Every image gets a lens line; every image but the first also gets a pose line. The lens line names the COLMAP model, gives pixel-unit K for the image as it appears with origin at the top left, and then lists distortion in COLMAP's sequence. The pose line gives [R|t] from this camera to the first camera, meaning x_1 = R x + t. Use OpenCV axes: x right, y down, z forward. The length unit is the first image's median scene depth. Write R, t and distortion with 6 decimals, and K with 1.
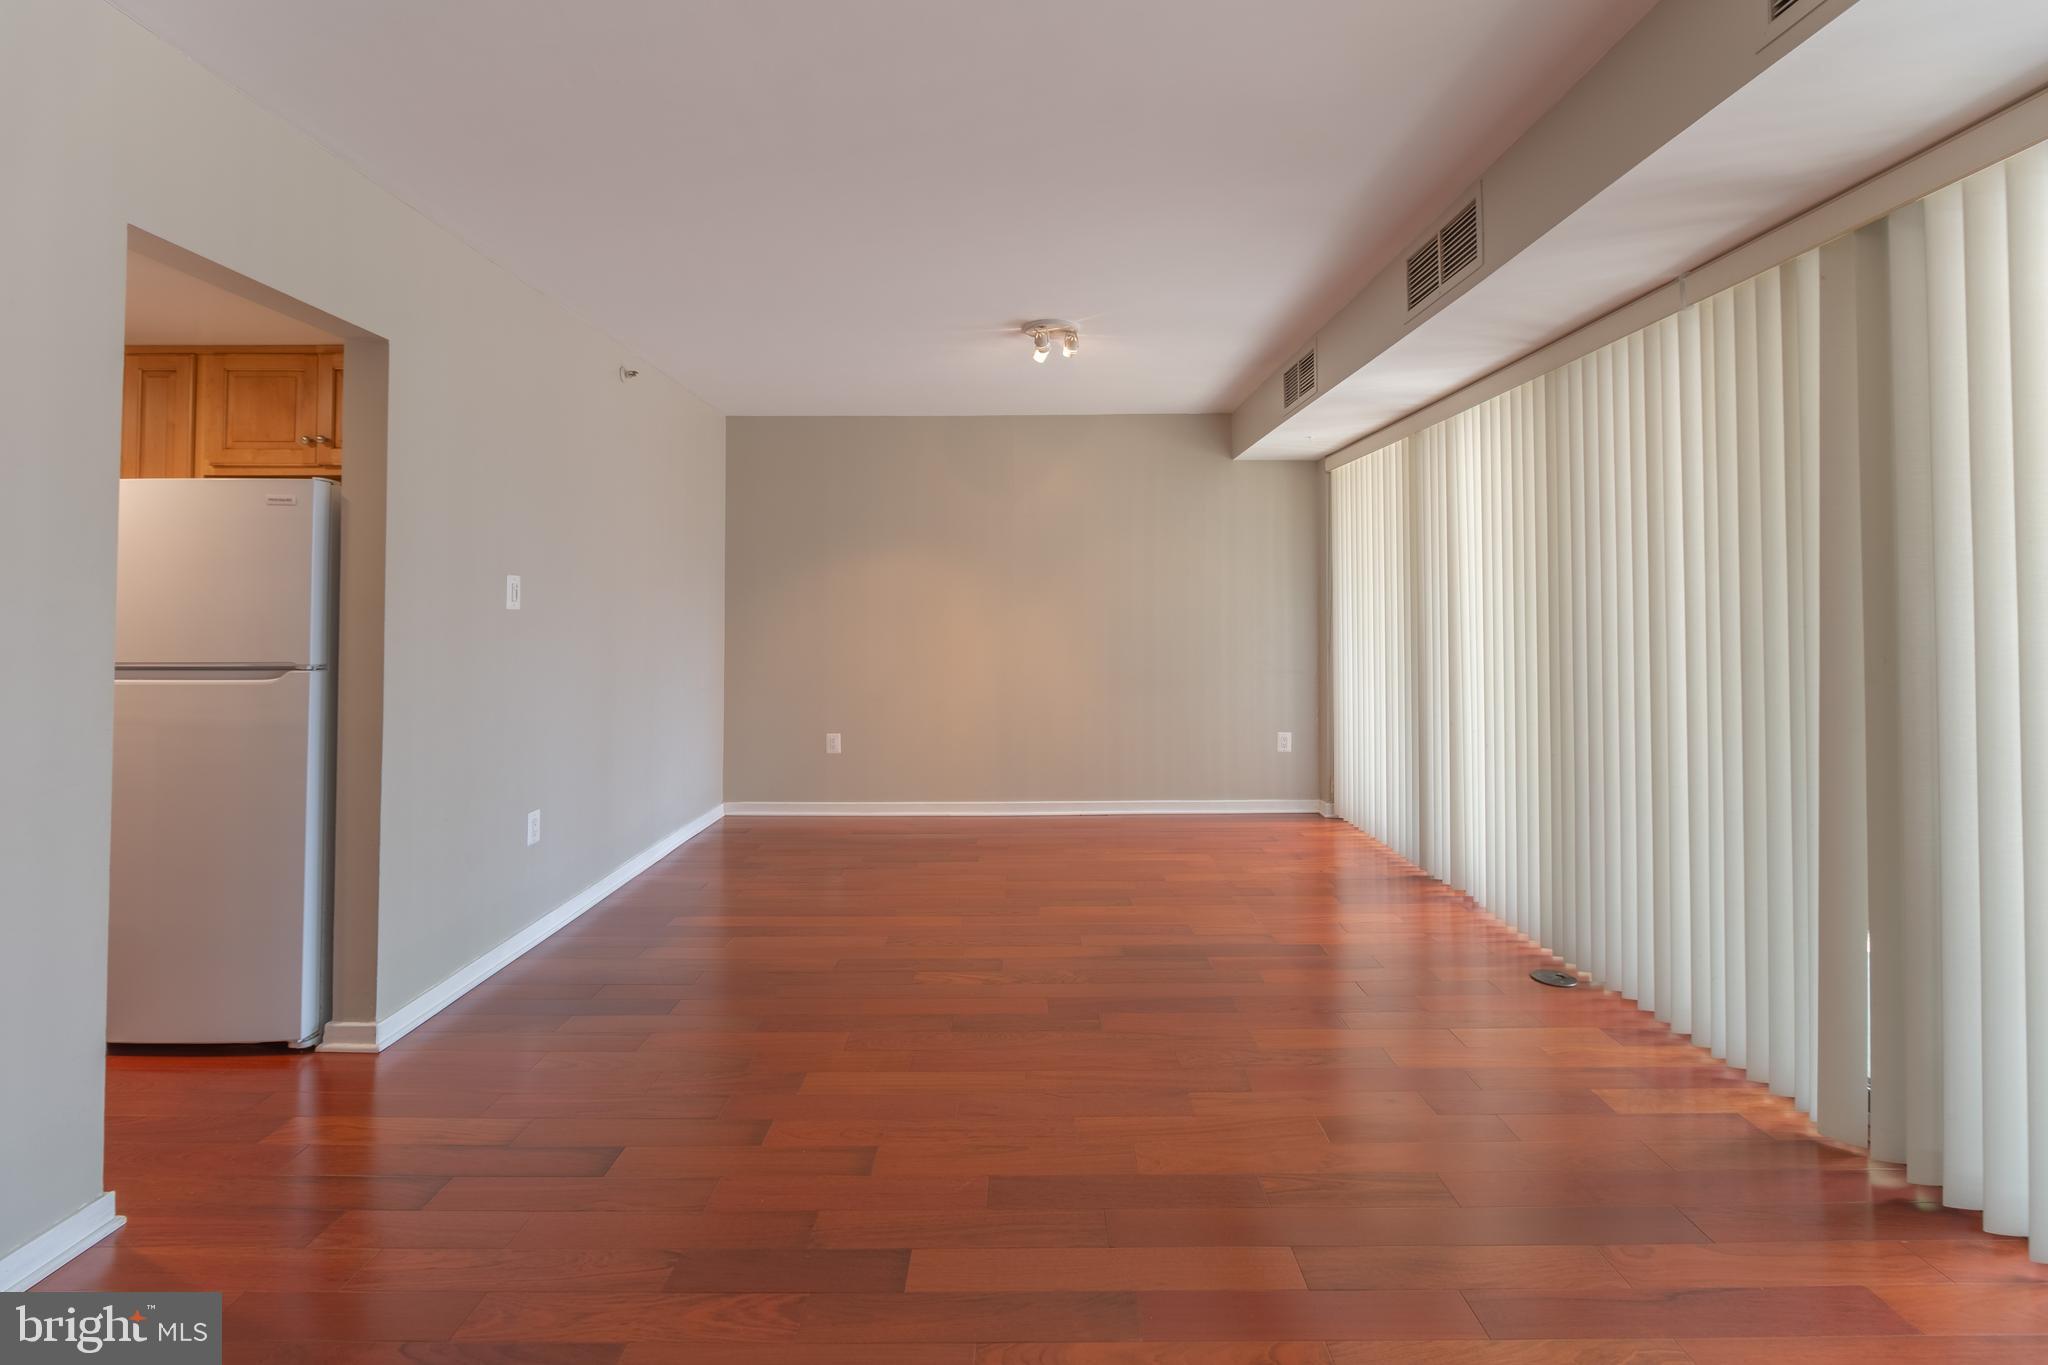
lens RADIAL K [[910.2, 0, 1010.4], [0, 910.2, 593.6], [0, 0, 1]] dist [-0.001284, -0.000083]
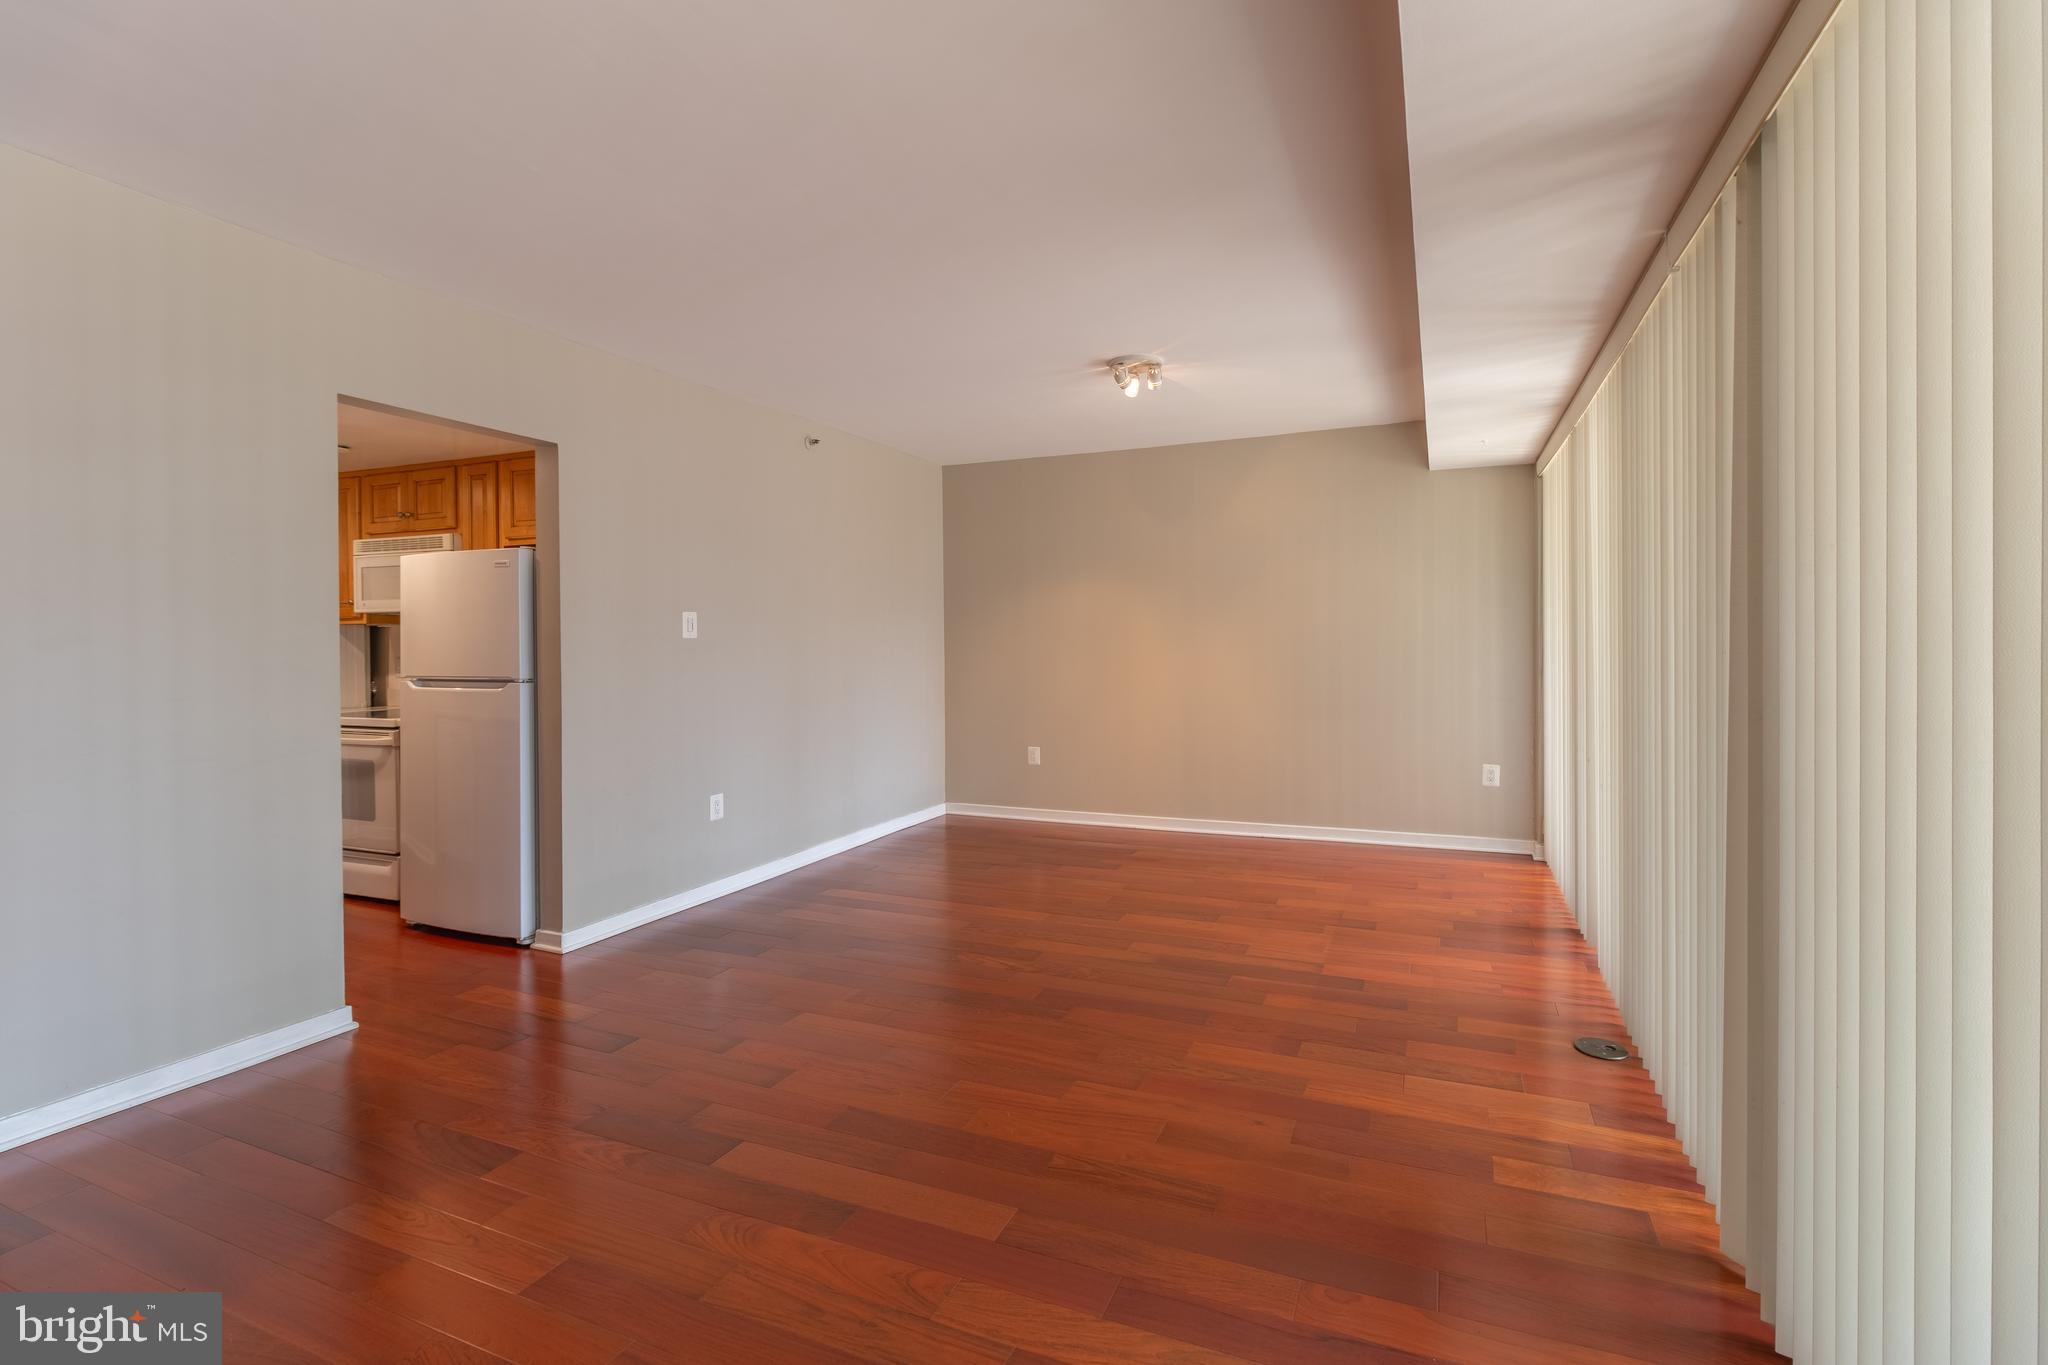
lens RADIAL K [[891.6, 0, 1058.9], [0, 891.6, 645.0], [0, 0, 1]] dist [-0.001045, -0.000177]
pose [[0.928840, -0.003735, -0.370463, 0.399867], [0.015415, 0.999473, 0.028574, -0.001047], [0.370161, -0.032252, 0.928408, 0.014526]]
